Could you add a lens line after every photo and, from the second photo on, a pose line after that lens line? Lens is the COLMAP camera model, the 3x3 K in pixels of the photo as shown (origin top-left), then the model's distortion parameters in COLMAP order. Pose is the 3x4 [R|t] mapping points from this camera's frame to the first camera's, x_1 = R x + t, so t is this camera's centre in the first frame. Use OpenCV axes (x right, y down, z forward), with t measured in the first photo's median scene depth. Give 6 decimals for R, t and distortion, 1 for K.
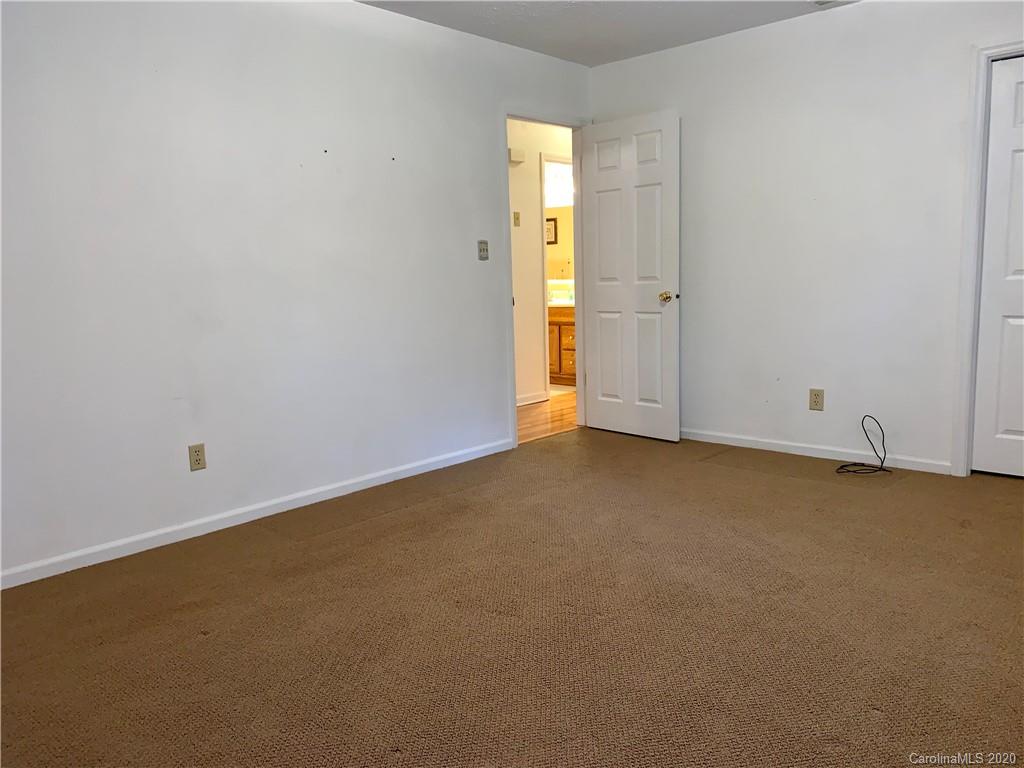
lens RADIAL K [[786.2, 0, 512.8], [0, 786.2, 386.0], [0, 0, 1]] dist [0.034652, -0.034325]
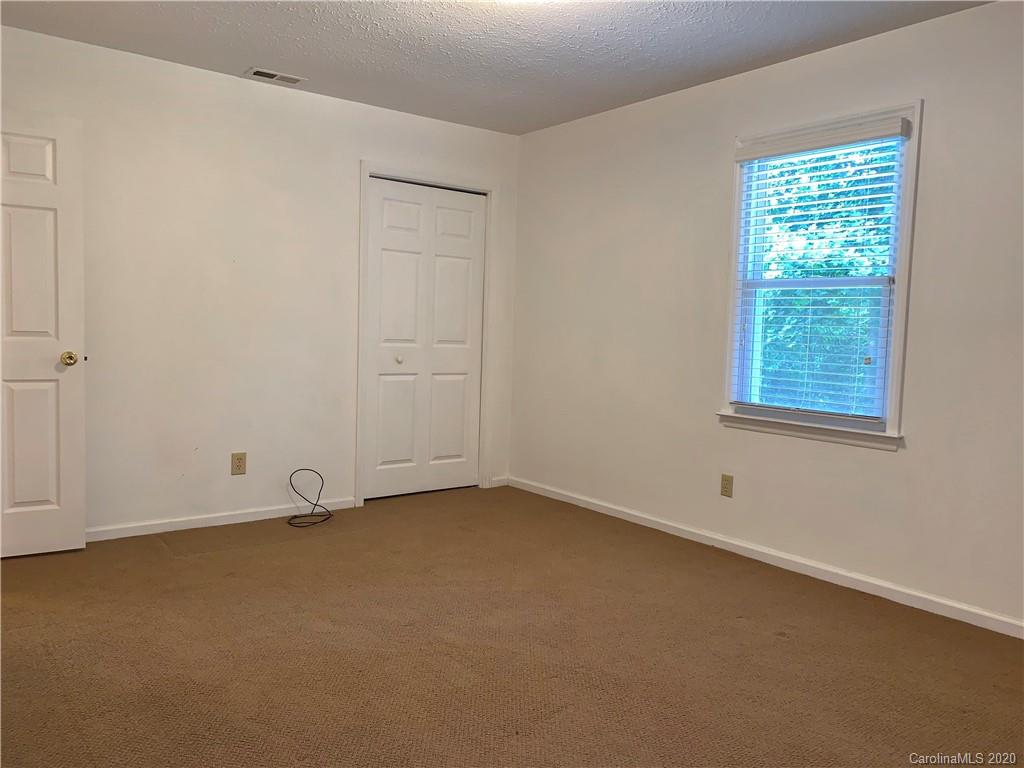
lens RADIAL K [[786.2, 0, 506.9], [0, 786.2, 394.4], [0, 0, 1]] dist [0.034652, -0.034325]
pose [[0.166217, -0.043496, 0.985129, -0.517736], [0.113129, 0.993272, 0.024767, -0.054440], [-0.979578, 0.107330, 0.170019, 0.494654]]
